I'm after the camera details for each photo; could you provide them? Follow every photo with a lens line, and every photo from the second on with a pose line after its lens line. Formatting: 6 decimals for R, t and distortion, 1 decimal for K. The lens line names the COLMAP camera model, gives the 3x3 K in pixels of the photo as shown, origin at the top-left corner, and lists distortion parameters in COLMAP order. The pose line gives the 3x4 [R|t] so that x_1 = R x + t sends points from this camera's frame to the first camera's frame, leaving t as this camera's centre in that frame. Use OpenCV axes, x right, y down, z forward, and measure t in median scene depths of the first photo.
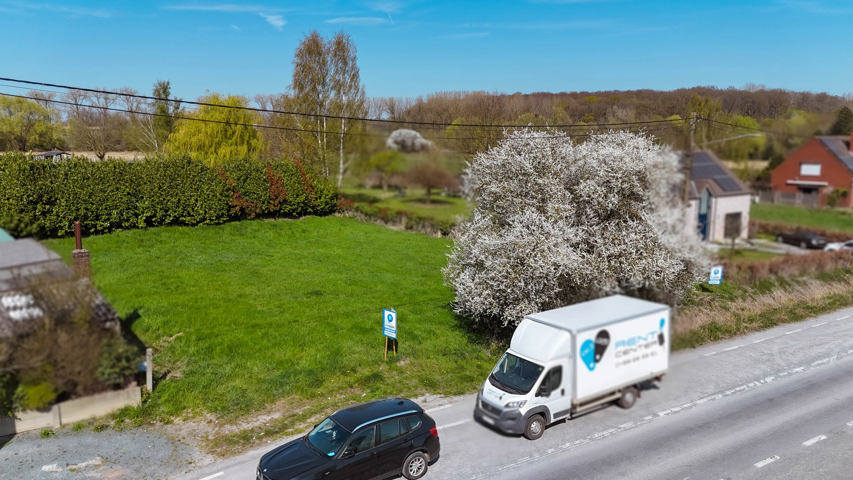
lens RADIAL K [[625.1, 0, 427.1], [0, 625.1, 242.2], [0, 0, 1]] dist [0.061210, -0.034223]
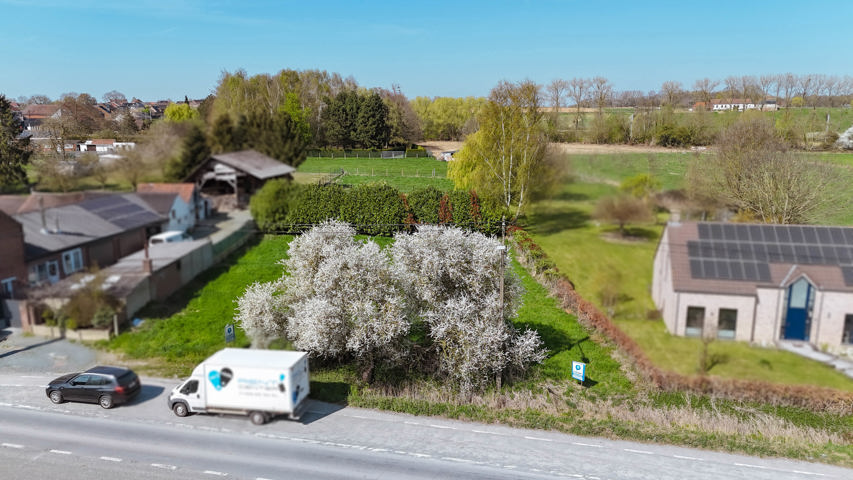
lens RADIAL K [[625.1, 0, 426.9], [0, 625.1, 235.8], [0, 0, 1]] dist [0.061210, -0.034223]
pose [[0.715808, 0.142047, -0.683697, 1.554833], [-0.119897, 0.989553, 0.080064, -0.351152], [0.687927, 0.024663, 0.725360, 0.165199]]
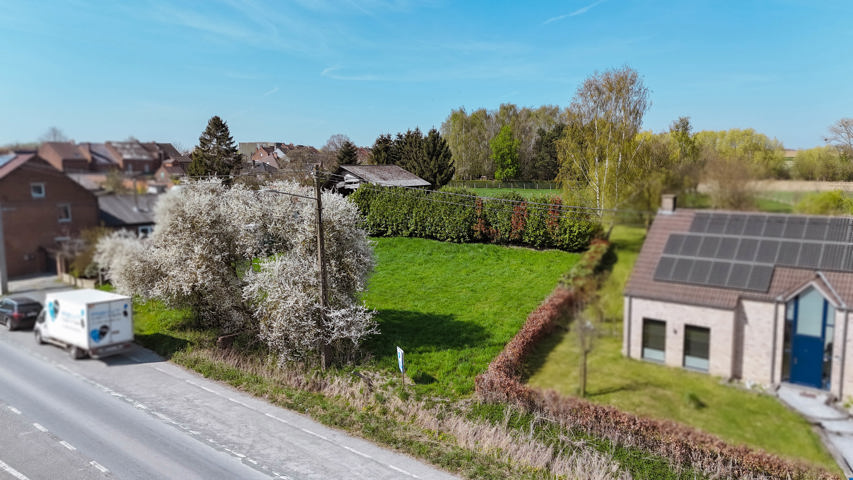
lens RADIAL K [[625.1, 0, 428.0], [0, 625.1, 241.3], [0, 0, 1]] dist [0.061210, -0.034223]
pose [[0.318808, 0.119324, -0.940278, 2.005034], [-0.155631, 0.985169, 0.072253, -0.270024], [0.934955, 0.123302, 0.332650, 1.236138]]
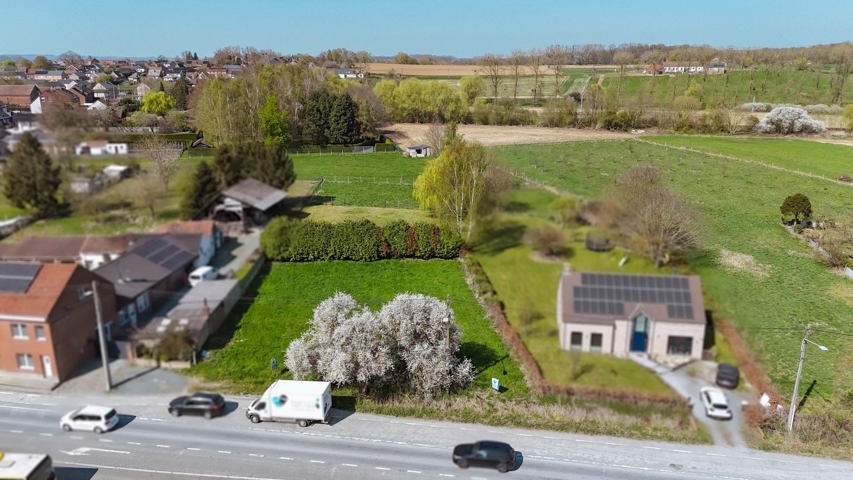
lens RADIAL K [[625.1, 0, 429.1], [0, 625.1, 233.9], [0, 0, 1]] dist [0.061210, -0.034223]
pose [[0.755784, 0.179493, -0.629741, 2.127919], [-0.109078, 0.982771, 0.149207, -0.922118], [0.645672, -0.044077, 0.762341, -0.565742]]
